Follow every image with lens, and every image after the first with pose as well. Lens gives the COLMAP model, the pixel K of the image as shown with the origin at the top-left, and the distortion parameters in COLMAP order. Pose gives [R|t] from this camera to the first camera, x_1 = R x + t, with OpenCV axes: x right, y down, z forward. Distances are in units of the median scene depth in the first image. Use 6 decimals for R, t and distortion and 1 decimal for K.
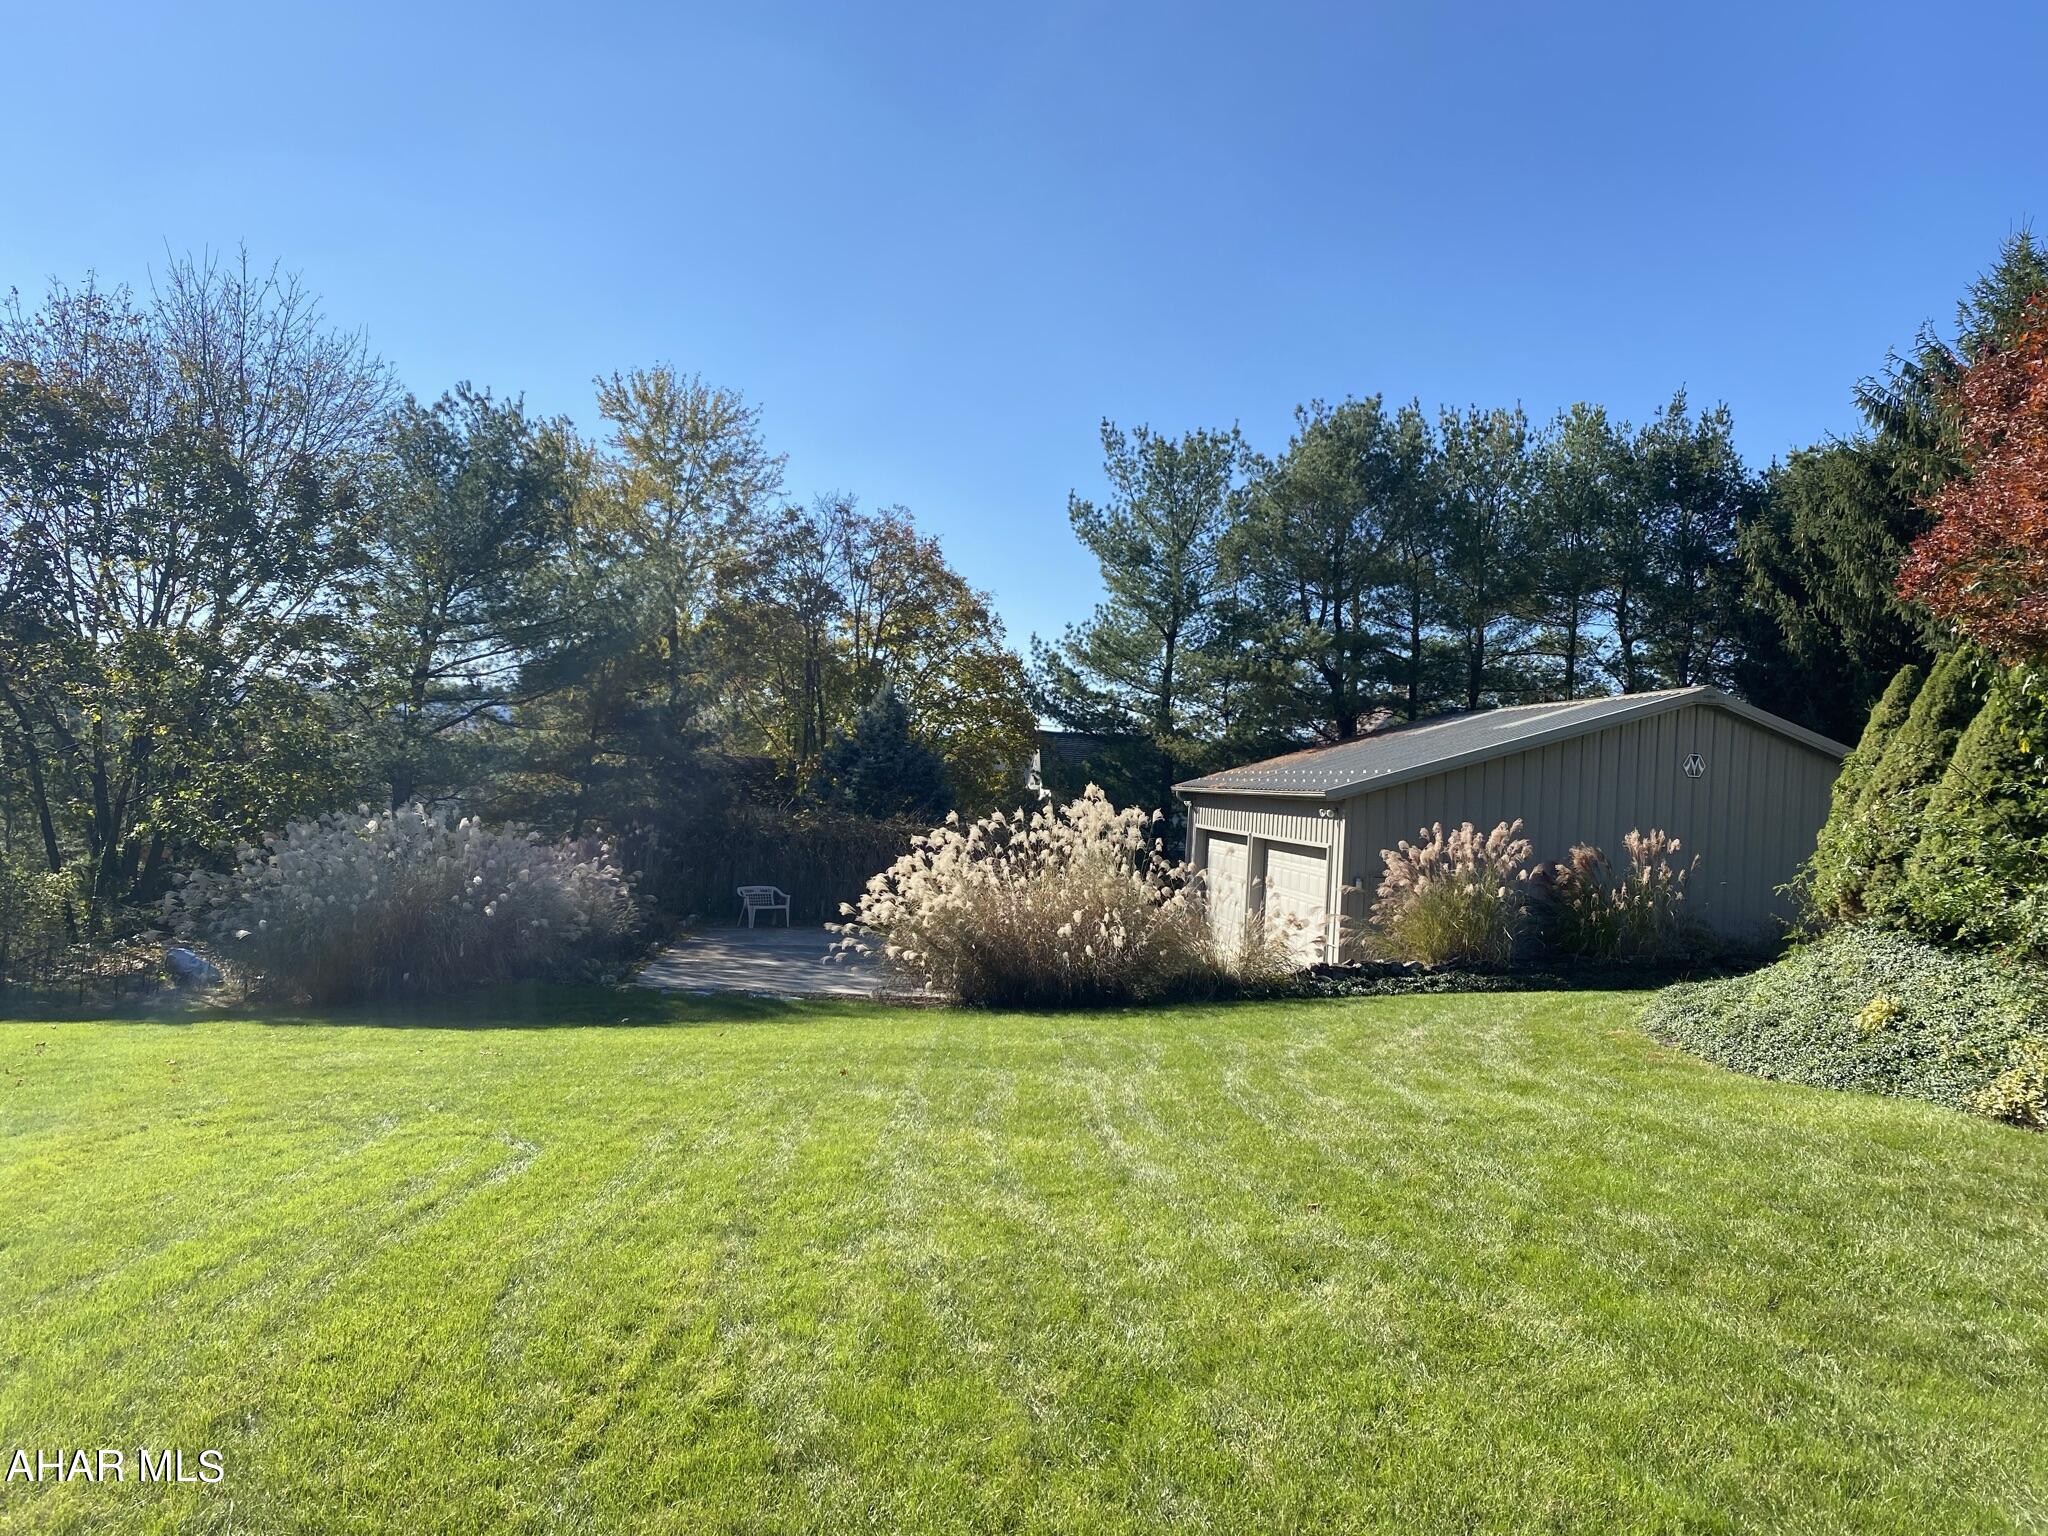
lens RADIAL K [[1577.1, 0, 1024.0], [0, 1577.1, 768.0], [0, 0, 1]] dist [0.074682, -0.068156]
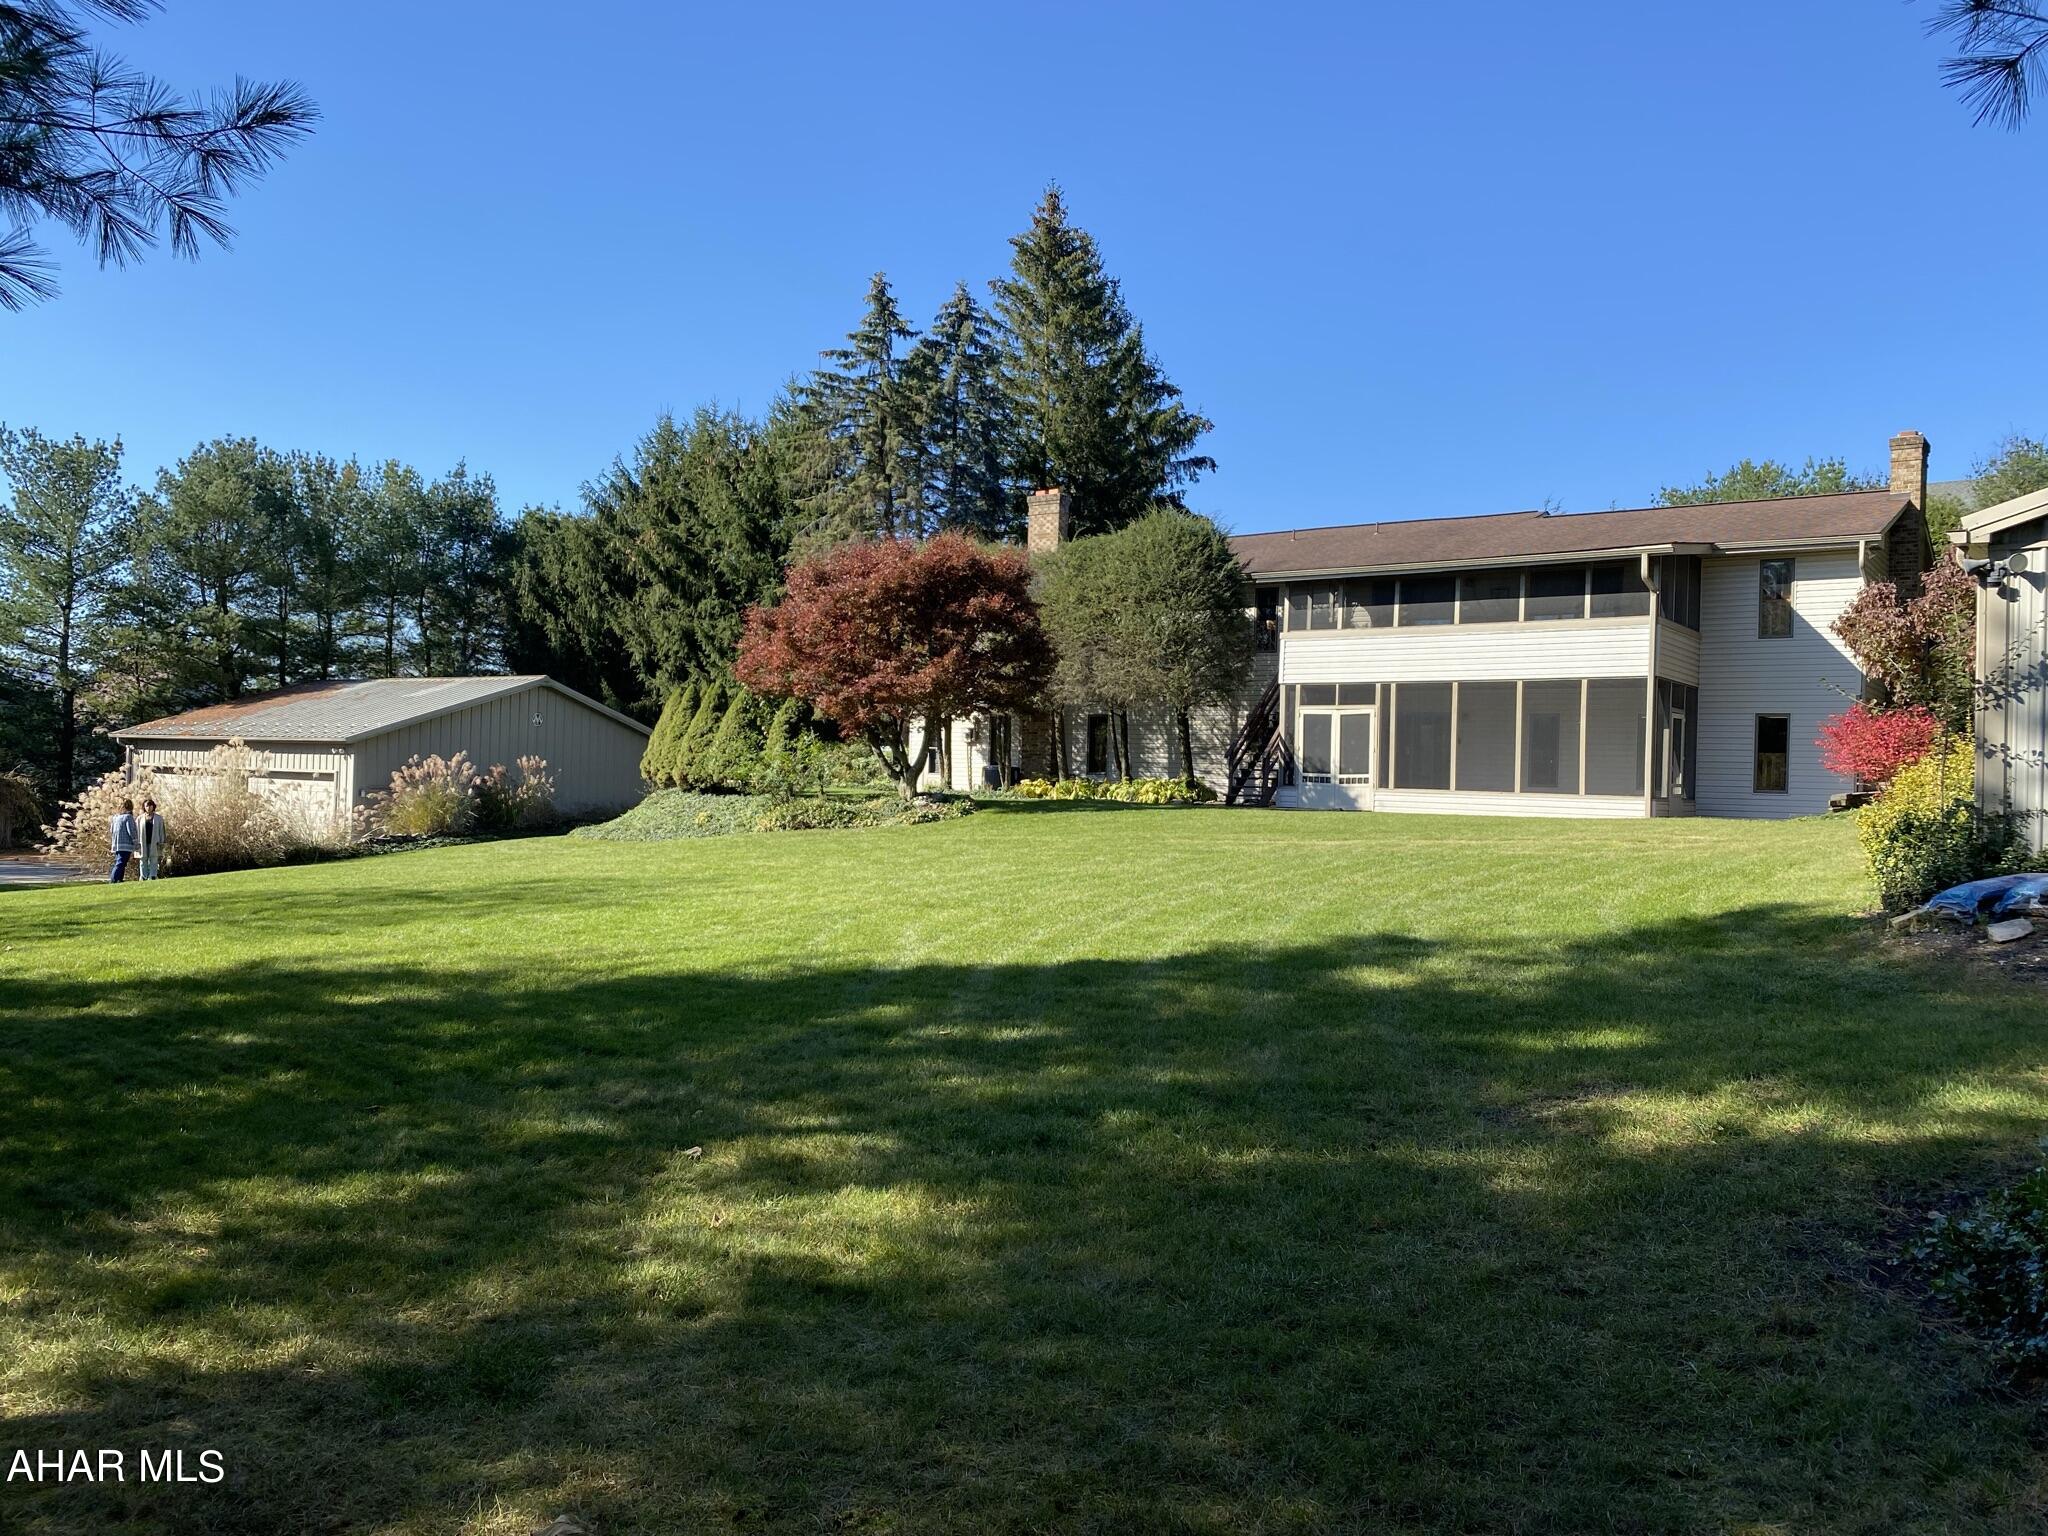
lens RADIAL K [[1577.1, 0, 1024.0], [0, 1577.1, 768.0], [0, 0, 1]] dist [0.074682, -0.068156]
pose [[0.669588, -0.027648, 0.742218, -0.418888], [-0.002282, 0.999226, 0.039280, -0.014624], [-0.742729, -0.027995, 0.669007, -0.465148]]
